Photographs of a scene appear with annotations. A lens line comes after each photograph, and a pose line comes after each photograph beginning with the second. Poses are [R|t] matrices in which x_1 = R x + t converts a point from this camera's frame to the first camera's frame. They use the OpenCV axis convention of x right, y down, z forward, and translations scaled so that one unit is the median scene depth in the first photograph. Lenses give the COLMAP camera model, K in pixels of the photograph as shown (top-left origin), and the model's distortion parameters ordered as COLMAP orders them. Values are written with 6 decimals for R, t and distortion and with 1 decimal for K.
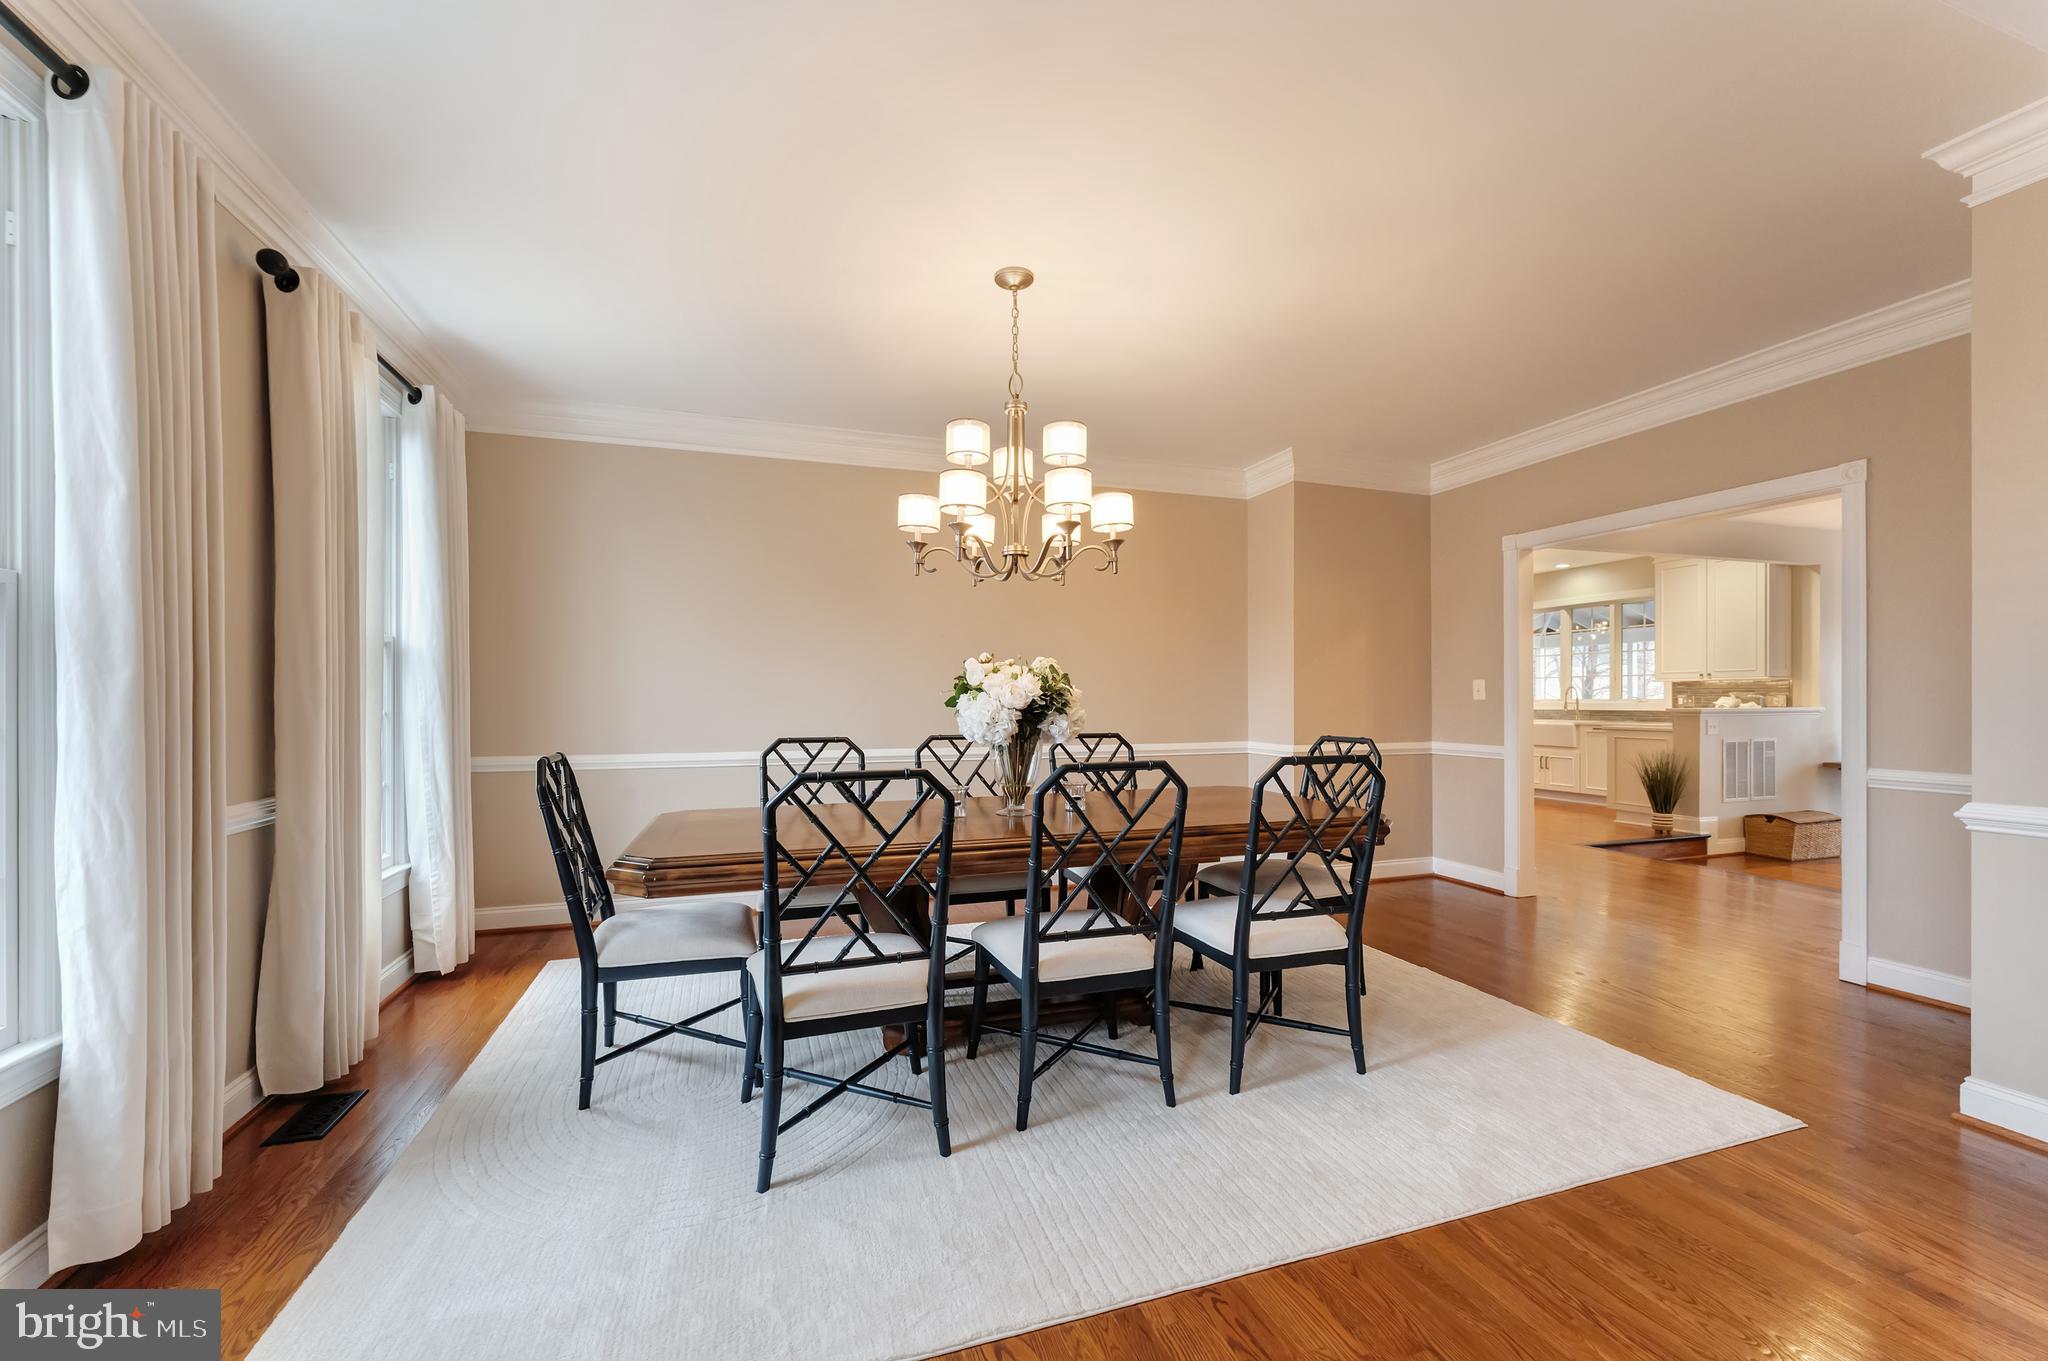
lens RADIAL K [[807.6, 0, 1016.5], [0, 807.6, 694.3], [0, 0, 1]] dist [0.001711, 0.000124]
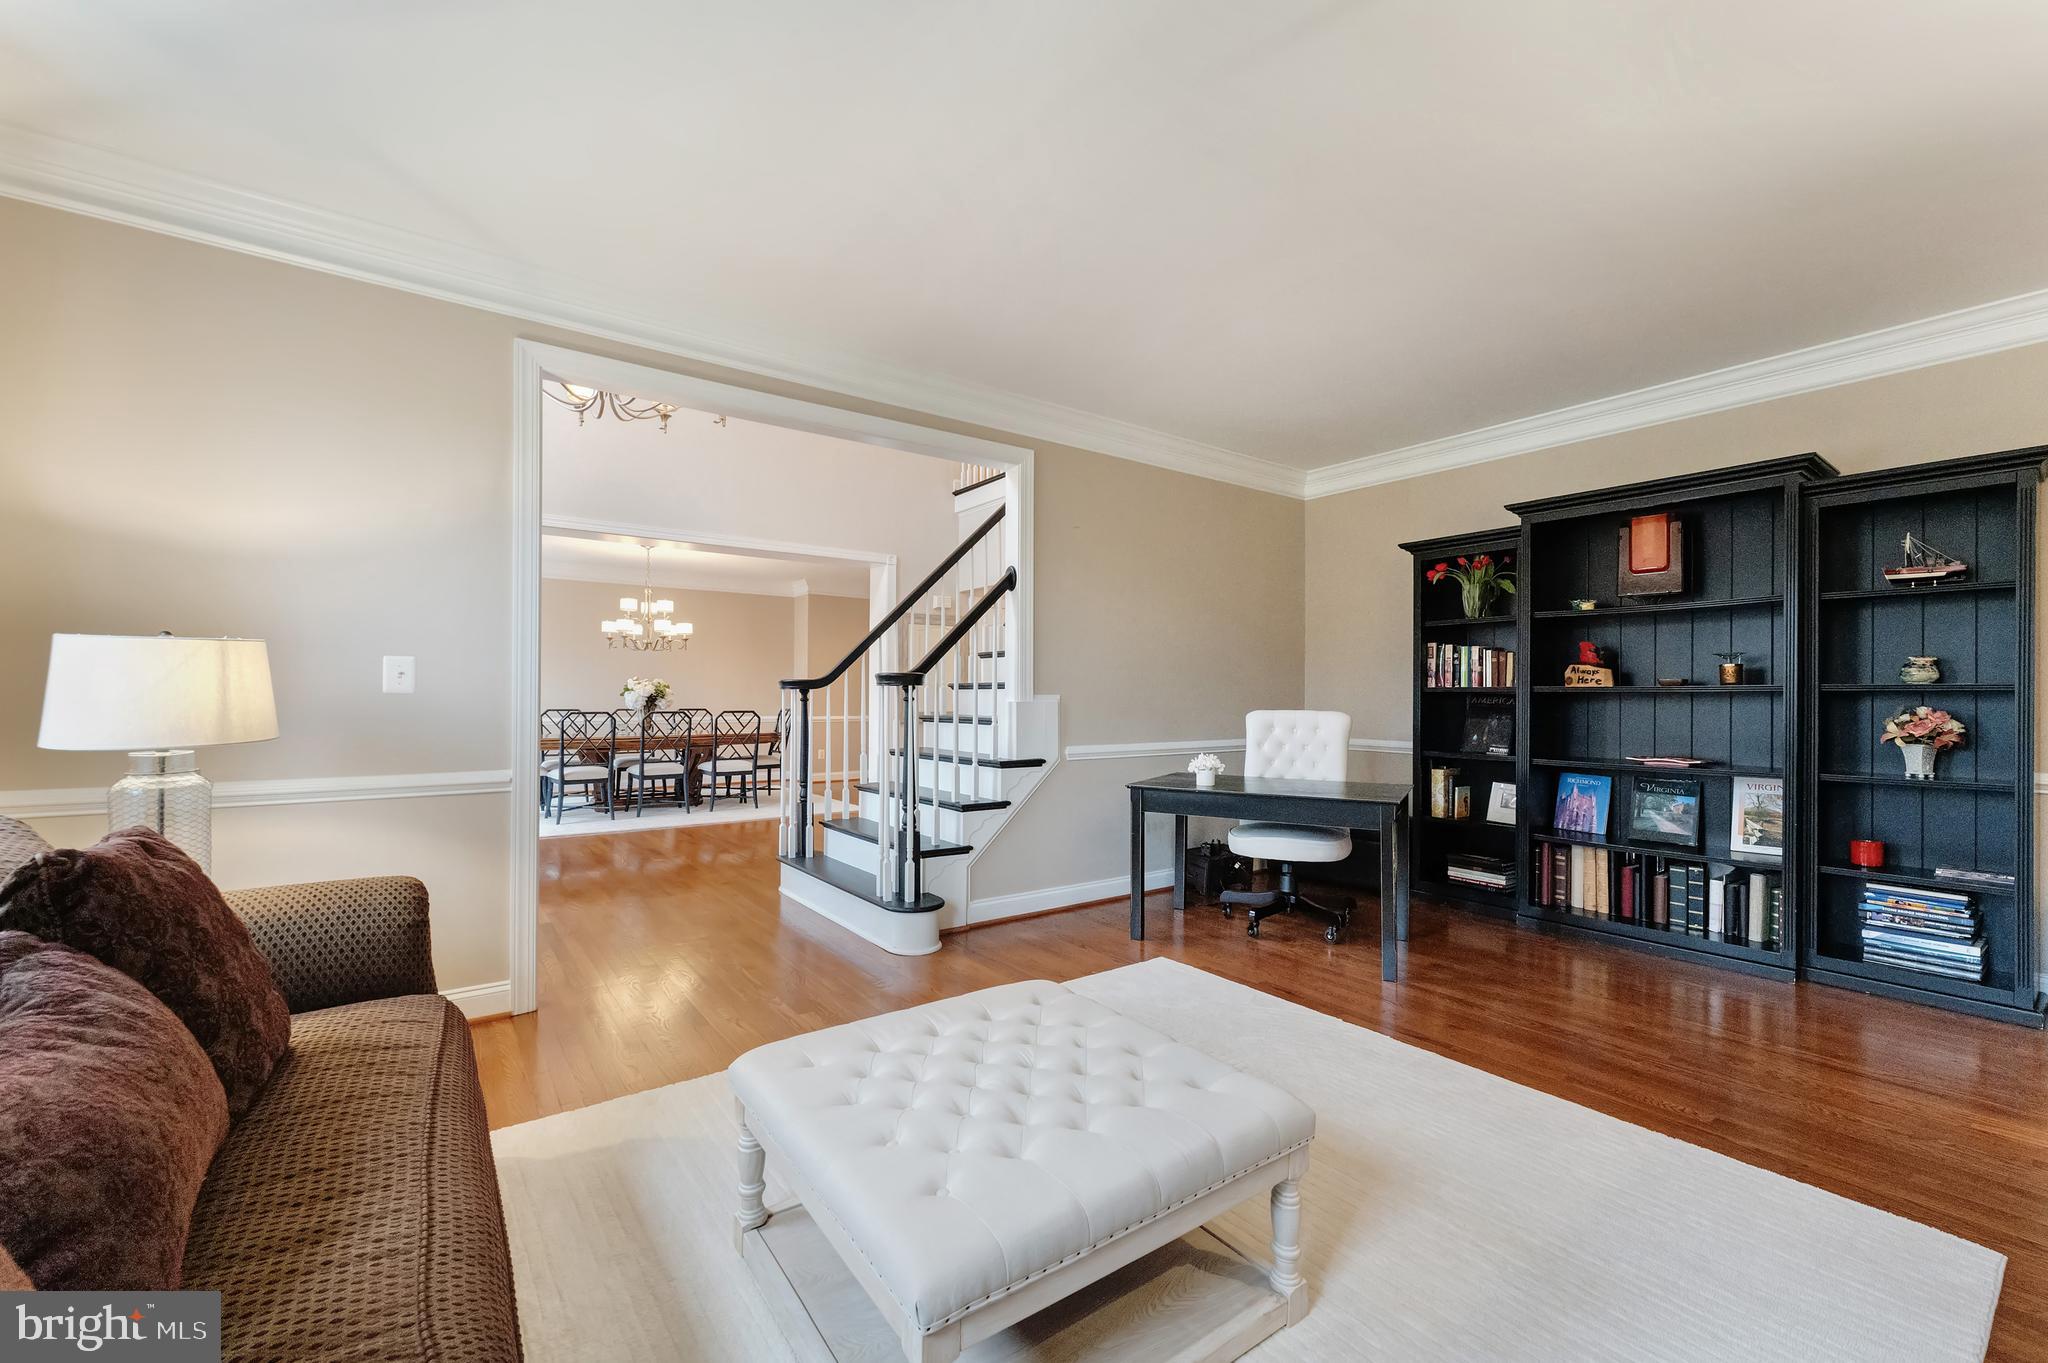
lens RADIAL K [[824.1, 0, 1020.2], [0, 824.1, 697.8], [0, 0, 1]] dist [-0.000509, 0.000022]
pose [[0.948531, 0.011730, 0.316468, 0.331312], [-0.012227, 0.999925, -0.000414, 0.006954], [-0.316449, -0.003476, 0.948603, -2.152590]]
